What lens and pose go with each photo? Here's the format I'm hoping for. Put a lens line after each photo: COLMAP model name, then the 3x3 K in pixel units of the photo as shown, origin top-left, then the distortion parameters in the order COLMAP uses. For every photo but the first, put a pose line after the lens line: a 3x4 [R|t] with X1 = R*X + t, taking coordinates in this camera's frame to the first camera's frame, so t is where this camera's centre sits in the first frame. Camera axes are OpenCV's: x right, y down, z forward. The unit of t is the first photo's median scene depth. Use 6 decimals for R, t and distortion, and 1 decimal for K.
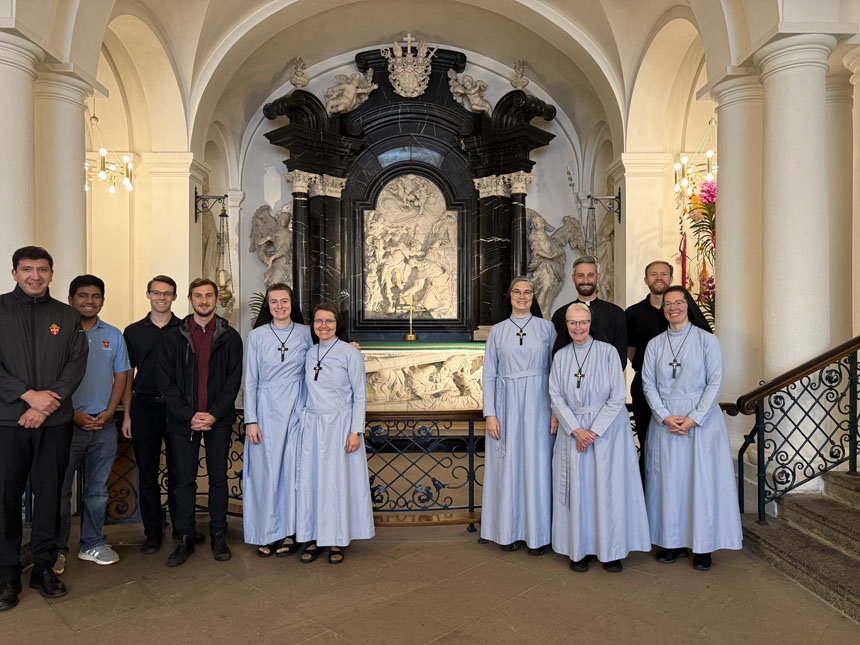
lens RADIAL K [[608.8, 0, 430.6], [0, 608.8, 326.8], [0, 0, 1]] dist [0.011255, -0.010640]
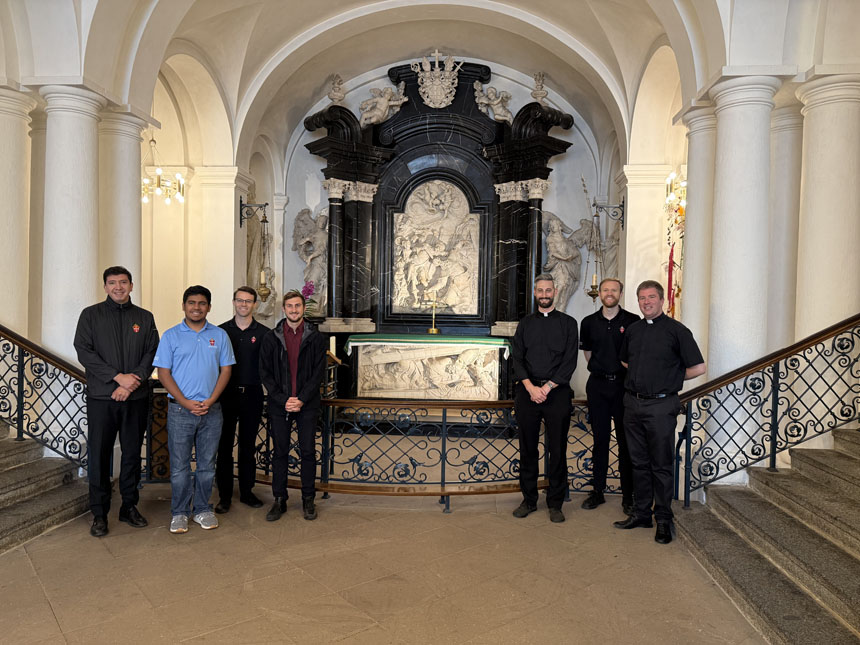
lens RADIAL K [[608.8, 0, 435.0], [0, 608.8, 327.7], [0, 0, 1]] dist [0.011255, -0.010640]
pose [[0.994584, 0.022617, -0.101442, 0.083359], [-0.019772, 0.999385, 0.028958, -0.020507], [0.102035, -0.026796, 0.994420, -0.087152]]
